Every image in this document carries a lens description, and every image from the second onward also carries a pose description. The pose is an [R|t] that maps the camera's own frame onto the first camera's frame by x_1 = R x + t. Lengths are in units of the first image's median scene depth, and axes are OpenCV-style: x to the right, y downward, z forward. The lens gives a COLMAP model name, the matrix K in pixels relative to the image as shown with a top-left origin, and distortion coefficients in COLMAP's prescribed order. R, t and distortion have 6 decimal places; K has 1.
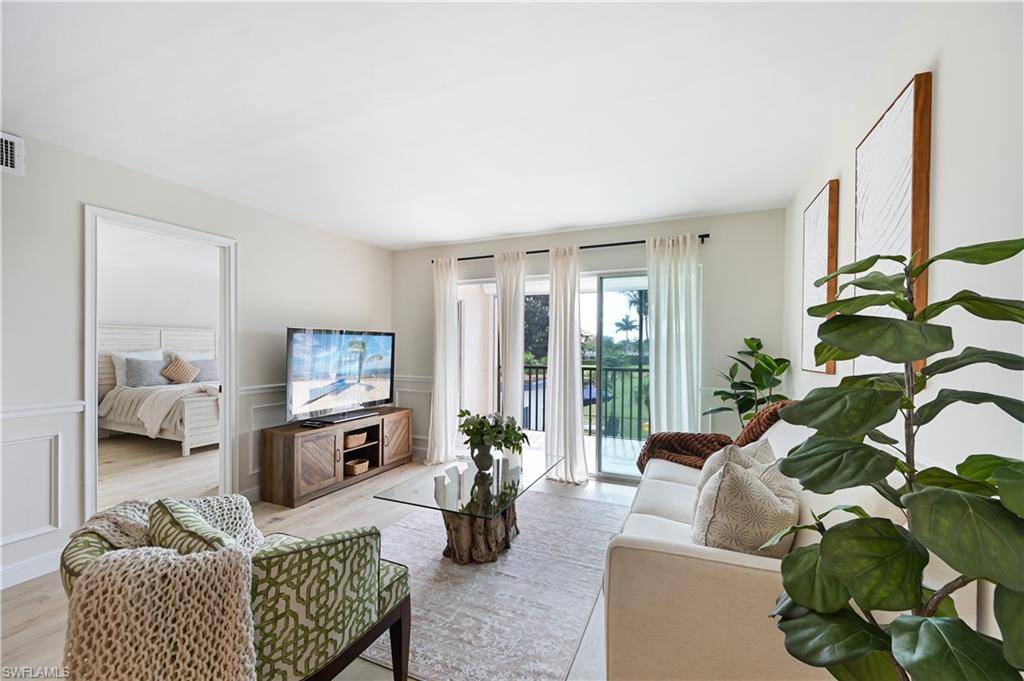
lens RADIAL K [[409.5, 0, 510.2], [0, 409.5, 350.5], [0, 0, 1]] dist [0.003614, -0.001493]
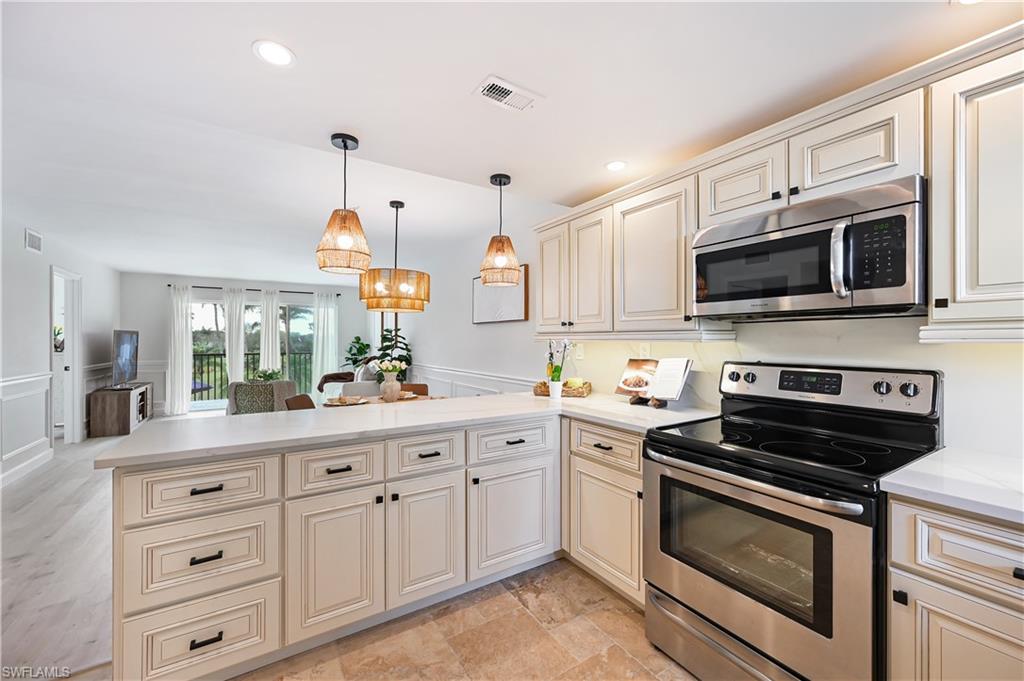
lens RADIAL K [[409.5, 0, 506.8], [0, 409.5, 340.5], [0, 0, 1]] dist [0.003614, -0.001493]
pose [[0.567411, -0.008147, 0.823395, -0.988118], [0.009867, 0.999947, 0.003094, -0.003324], [-0.823376, 0.006368, 0.567461, -1.226849]]
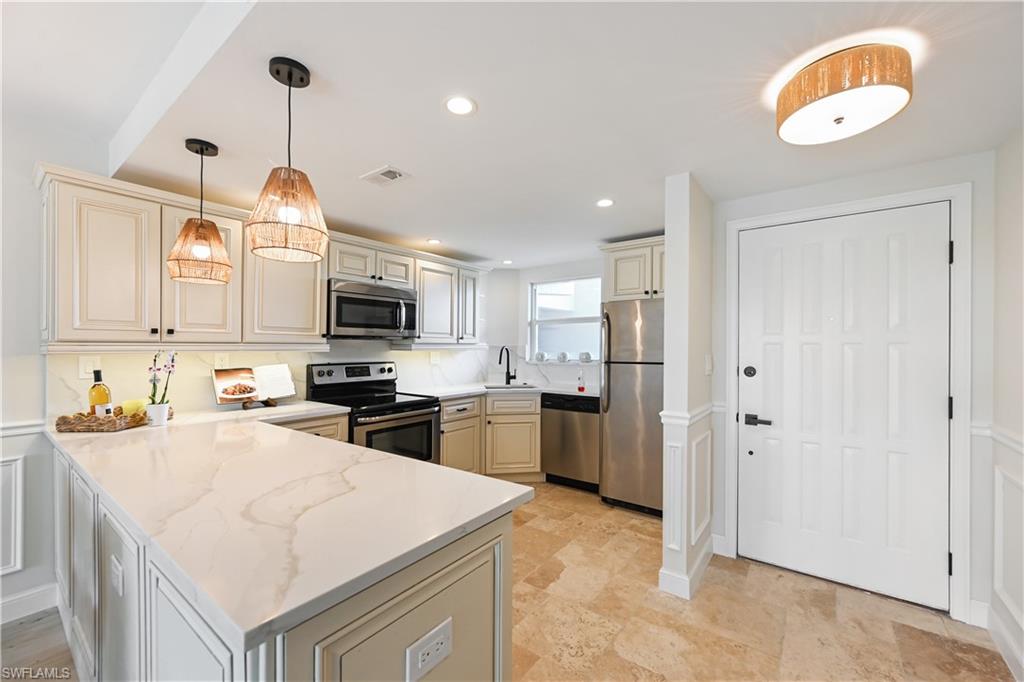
lens RADIAL K [[409.8, 0, 518.9], [0, 409.8, 347.7], [0, 0, 1]] dist [-0.003499, 0.000680]
pose [[-0.975025, -0.009734, 0.221884, -0.954893], [-0.007525, 0.999913, 0.010798, -0.016866], [-0.221969, 0.008859, -0.975013, -0.400852]]
